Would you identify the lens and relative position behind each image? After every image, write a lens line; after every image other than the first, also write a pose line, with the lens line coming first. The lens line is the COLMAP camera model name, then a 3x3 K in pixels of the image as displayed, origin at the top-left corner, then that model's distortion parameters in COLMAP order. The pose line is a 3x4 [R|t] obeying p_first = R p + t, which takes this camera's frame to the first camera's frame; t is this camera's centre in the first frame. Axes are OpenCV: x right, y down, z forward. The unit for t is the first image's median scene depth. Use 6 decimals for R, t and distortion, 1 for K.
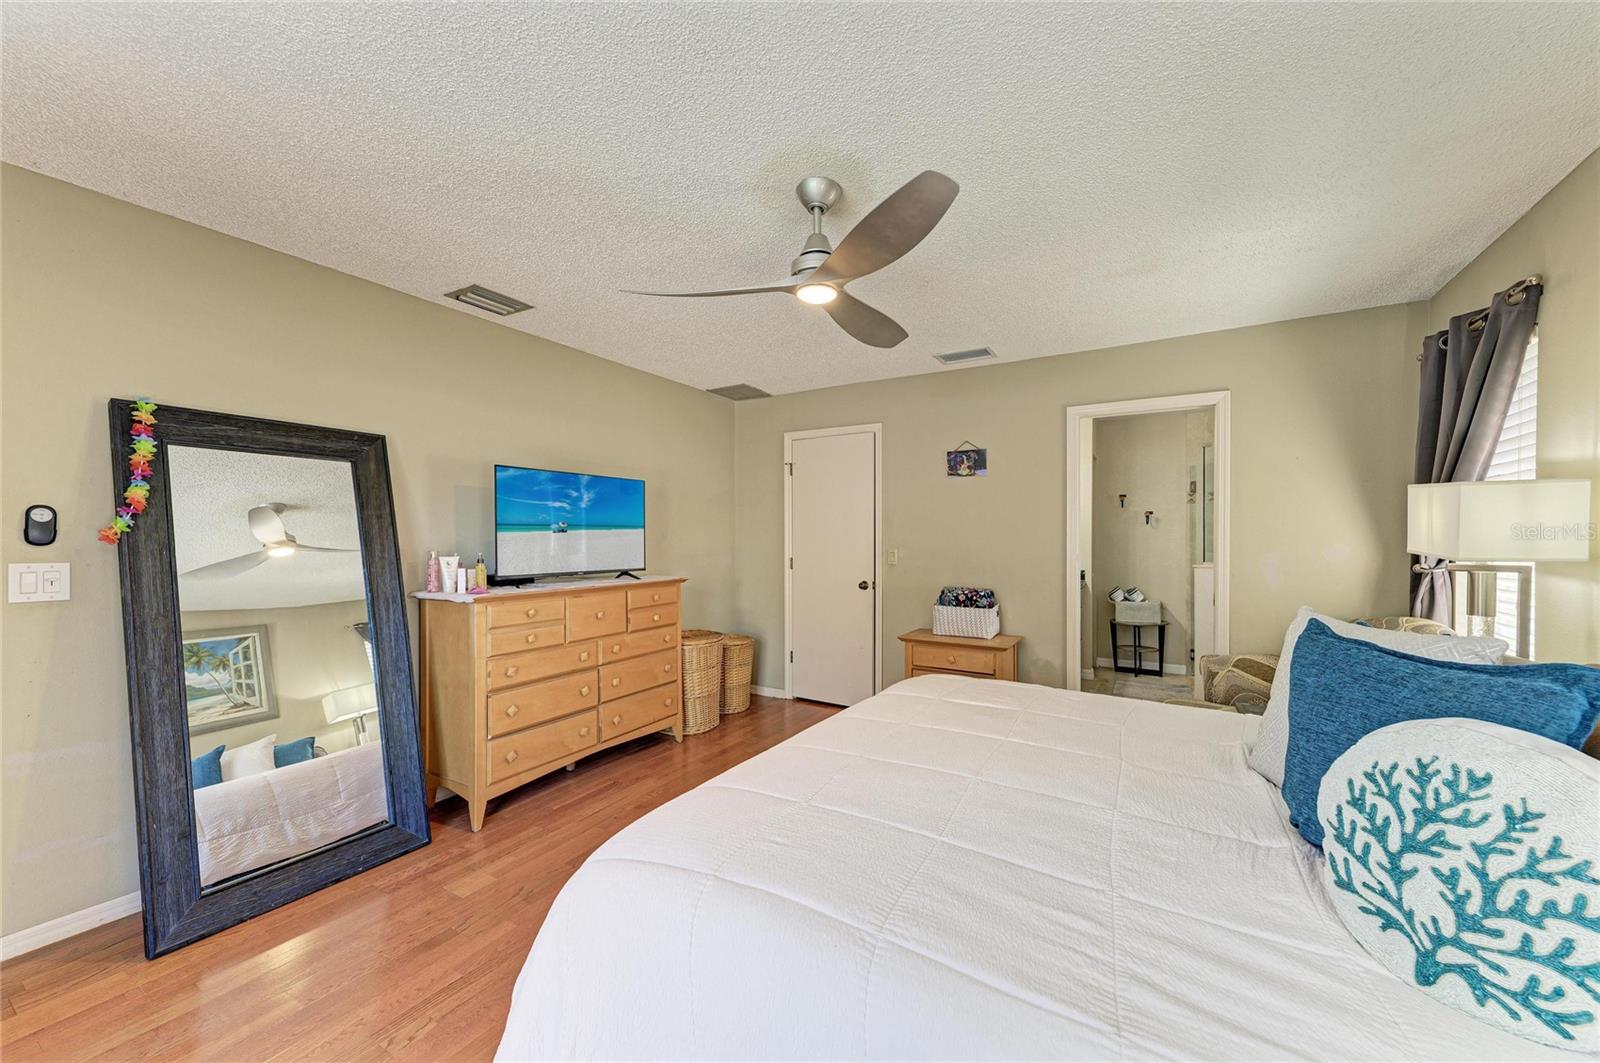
lens RADIAL K [[627.2, 0, 806.6], [0, 627.2, 542.3], [0, 0, 1]] dist [0.015122, -0.000727]
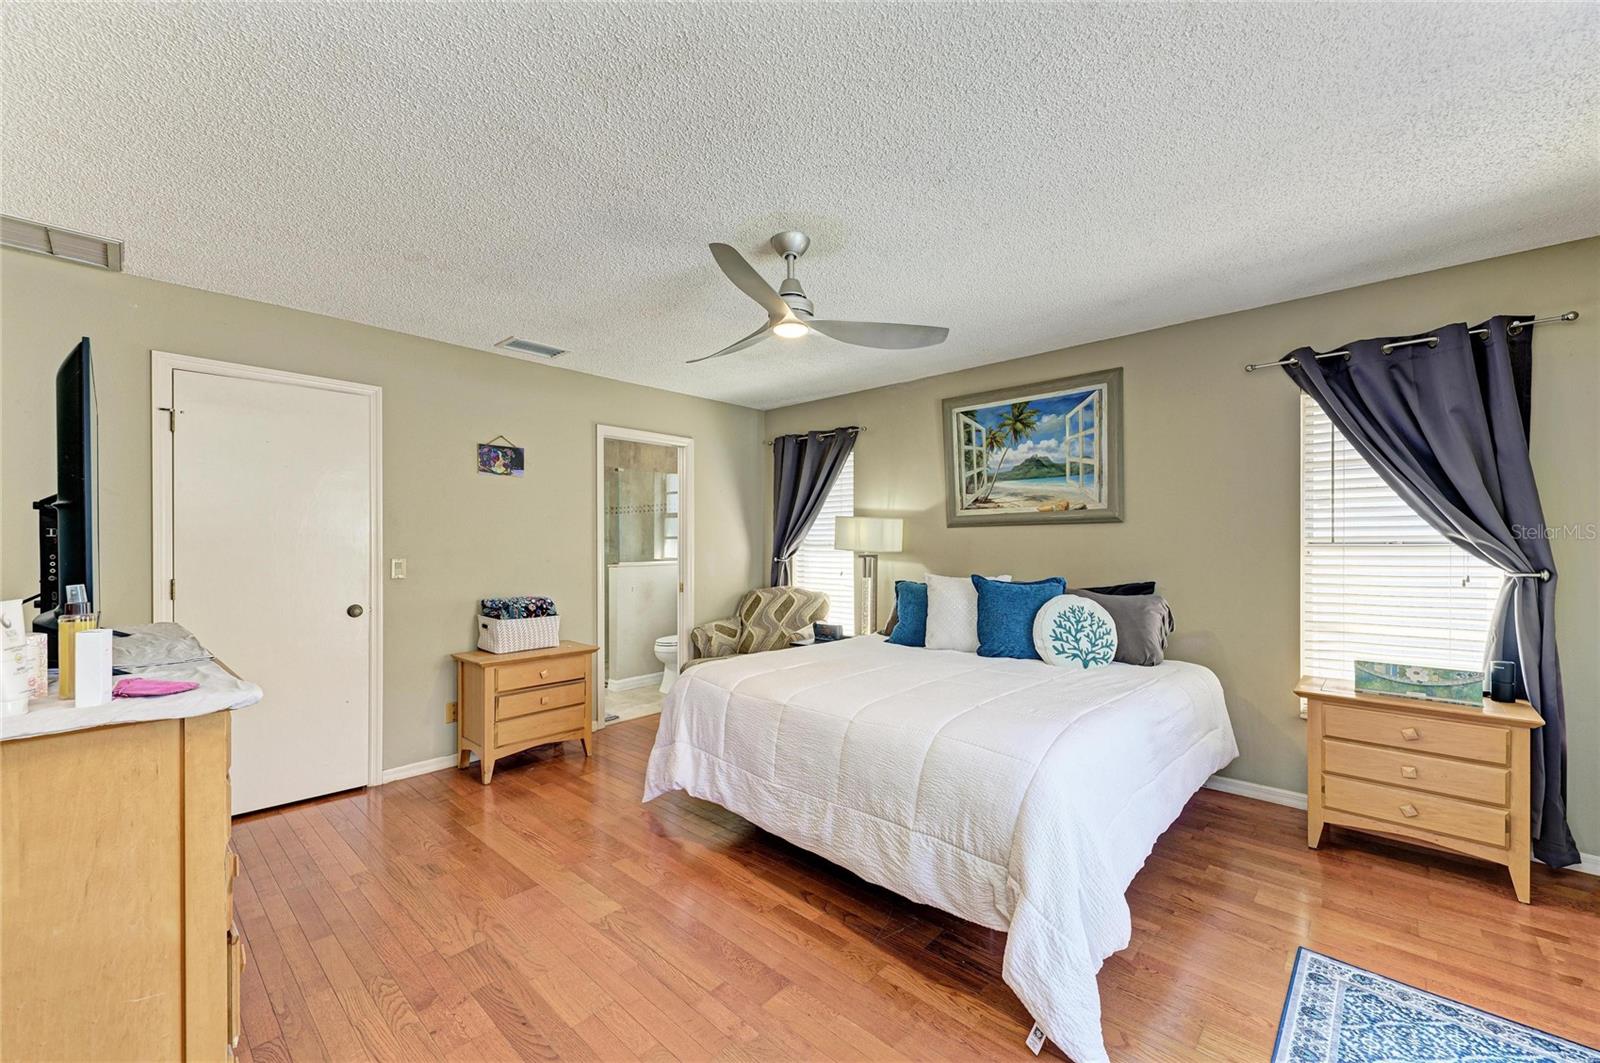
lens RADIAL K [[635.7, 0, 845.1], [0, 635.7, 538.4], [0, 0, 1]] dist [0.001245, -0.000133]
pose [[0.157761, 0.008598, 0.987440, -0.825248], [0.010046, 0.999896, -0.010312, 0.000777], [-0.987426, 0.011547, 0.157659, 0.535290]]
